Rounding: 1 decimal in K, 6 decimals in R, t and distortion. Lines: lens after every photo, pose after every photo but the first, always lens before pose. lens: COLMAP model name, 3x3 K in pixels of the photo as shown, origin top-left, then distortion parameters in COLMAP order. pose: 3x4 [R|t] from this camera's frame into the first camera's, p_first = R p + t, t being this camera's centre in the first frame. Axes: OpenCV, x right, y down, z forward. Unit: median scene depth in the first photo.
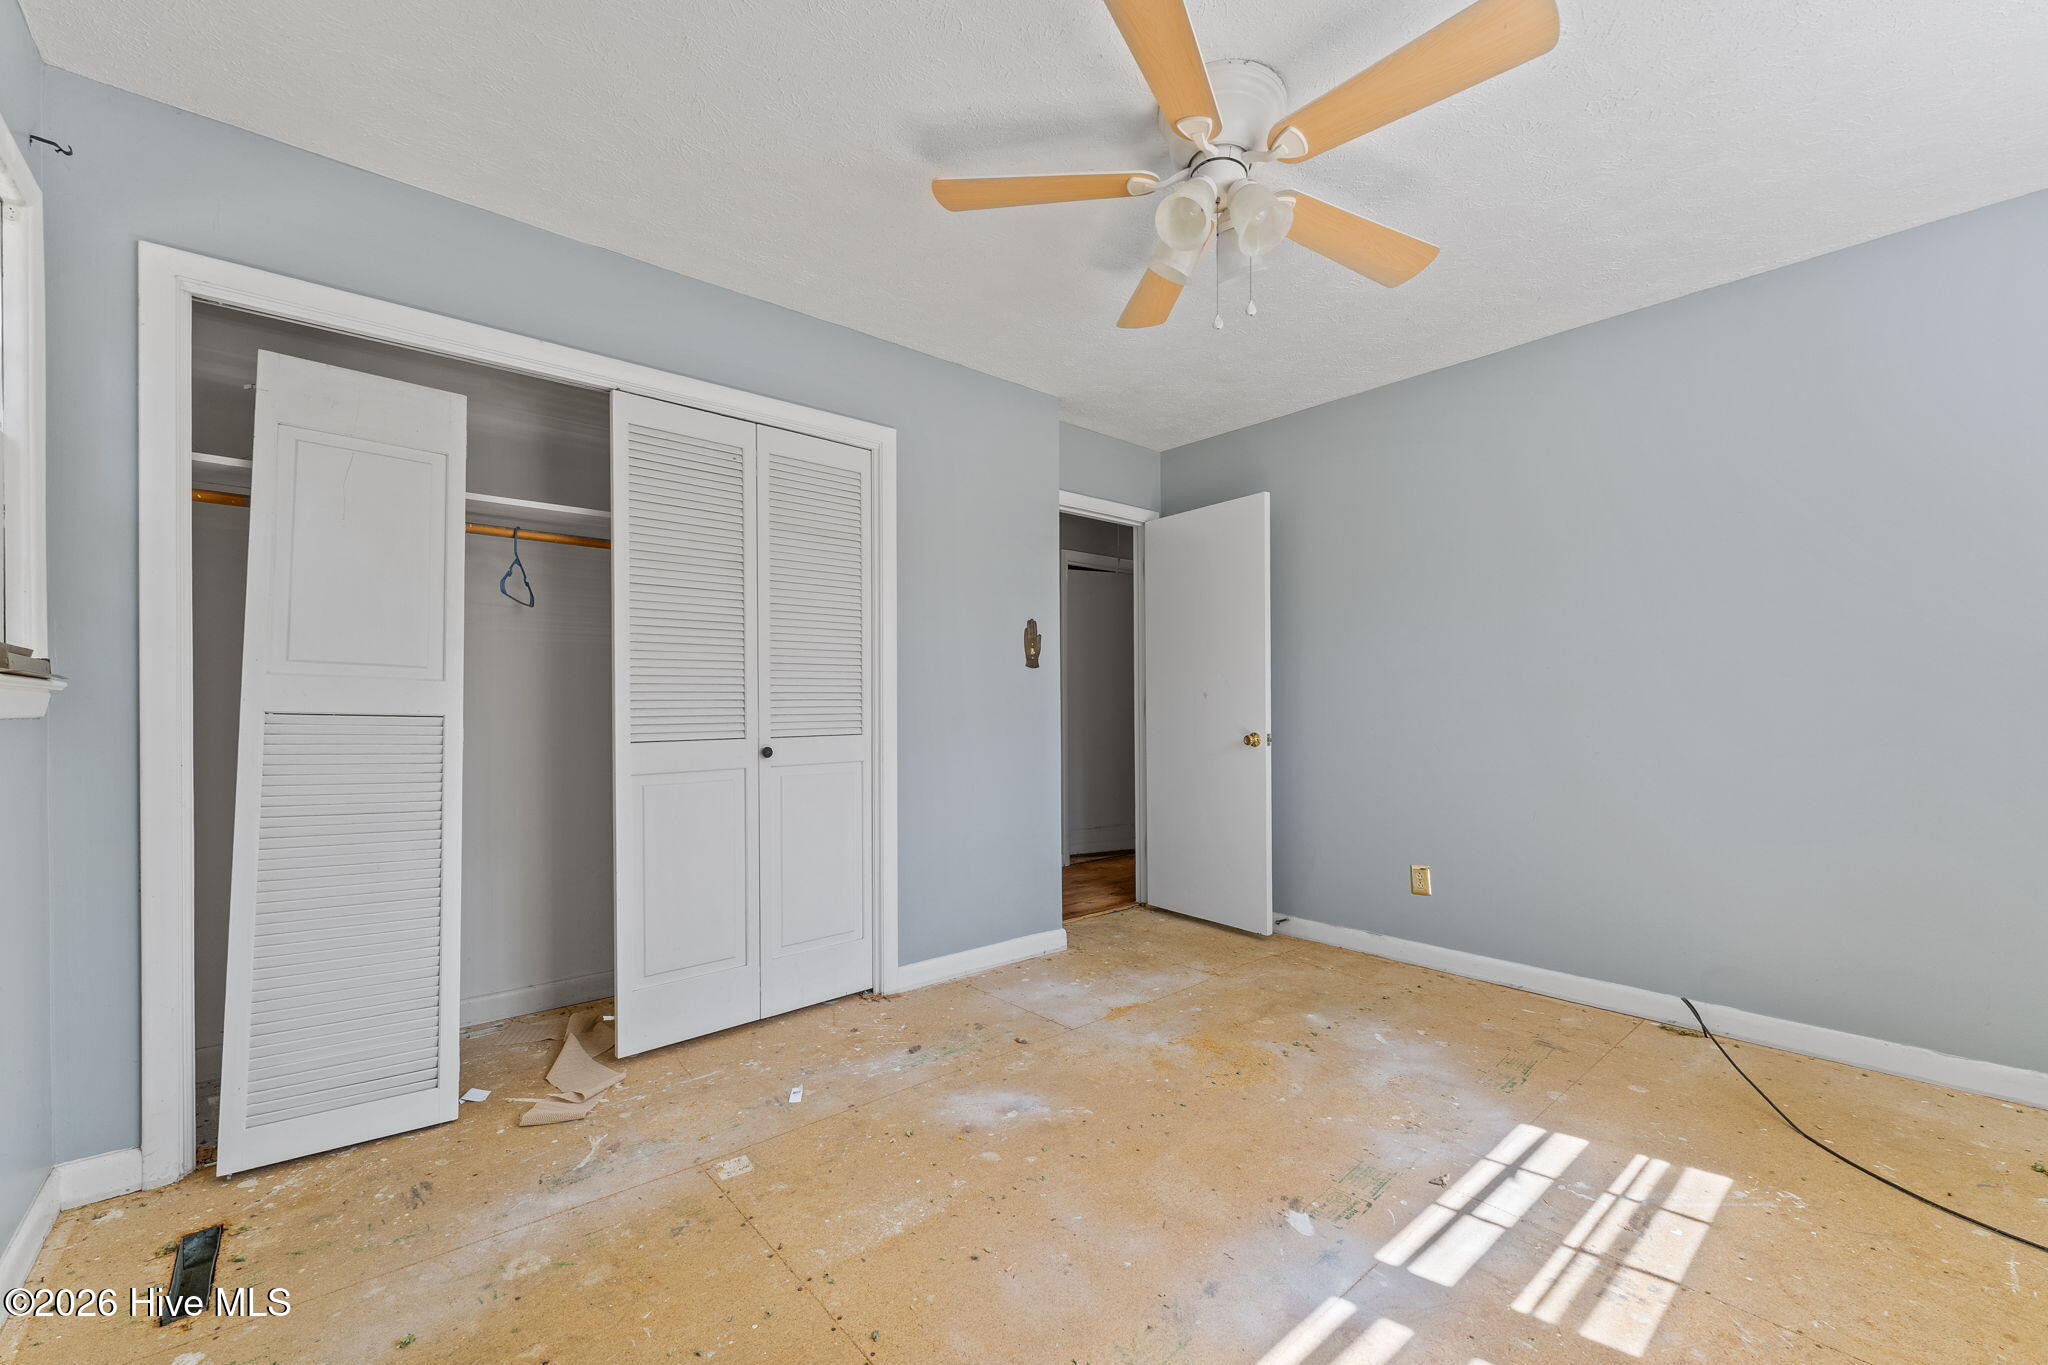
lens RADIAL K [[829.8, 0, 1023.5], [0, 829.8, 692.4], [0, 0, 1]] dist [0.002563, 0.000487]
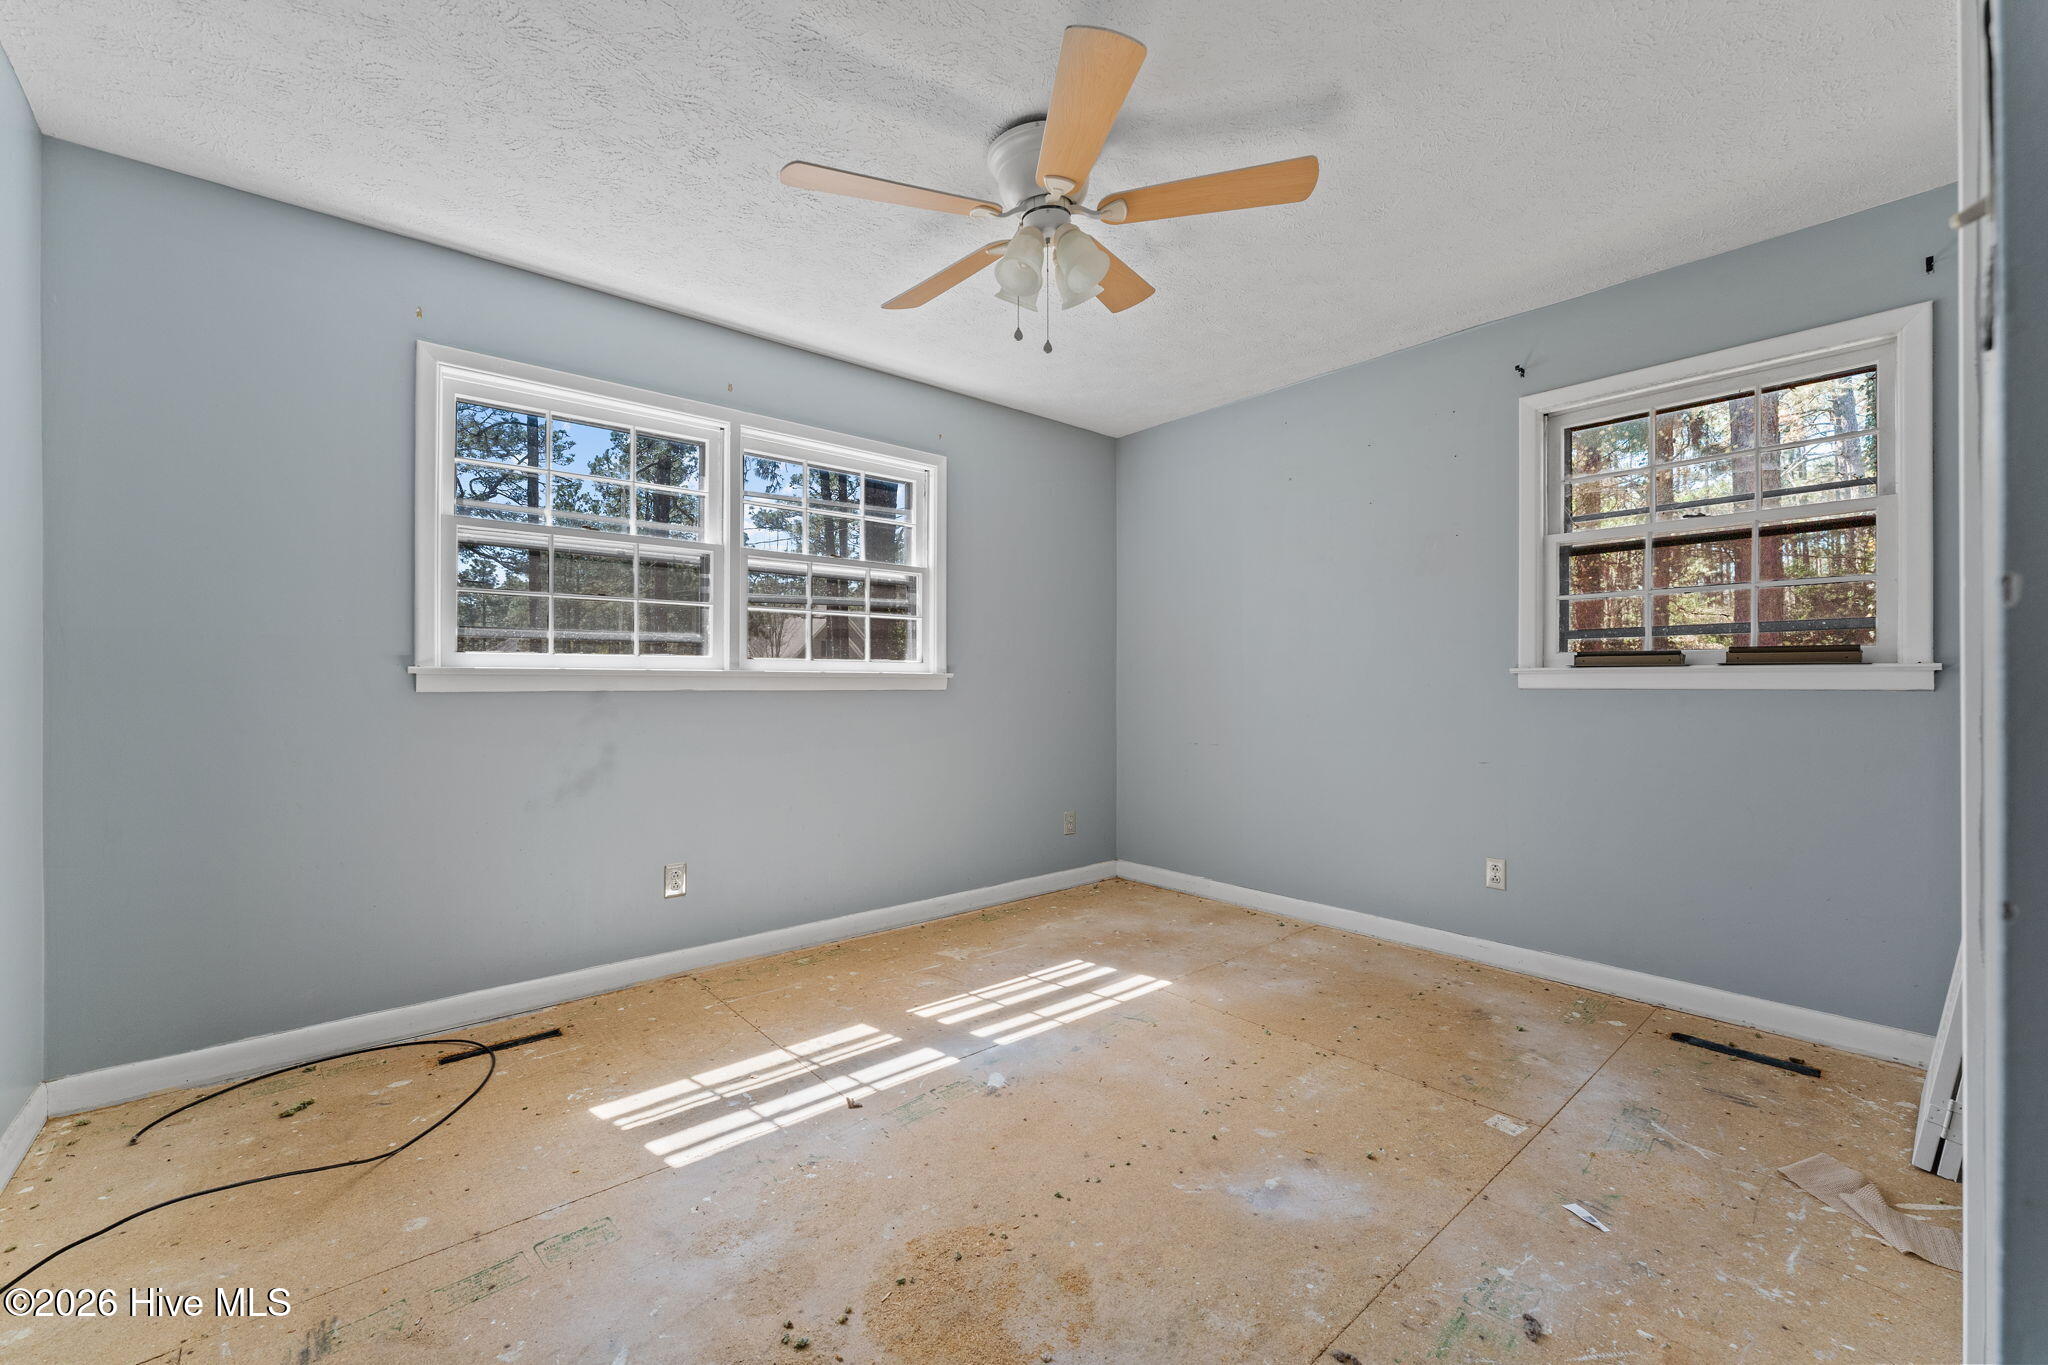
lens RADIAL K [[829.8, 0, 1023.5], [0, 829.8, 692.3], [0, 0, 1]] dist [0.002563, 0.000487]
pose [[-0.999978, 0.003578, -0.005562, 0.284040], [0.003623, 0.999961, -0.008068, 0.036956], [0.005533, -0.008088, -0.999952, 2.220275]]
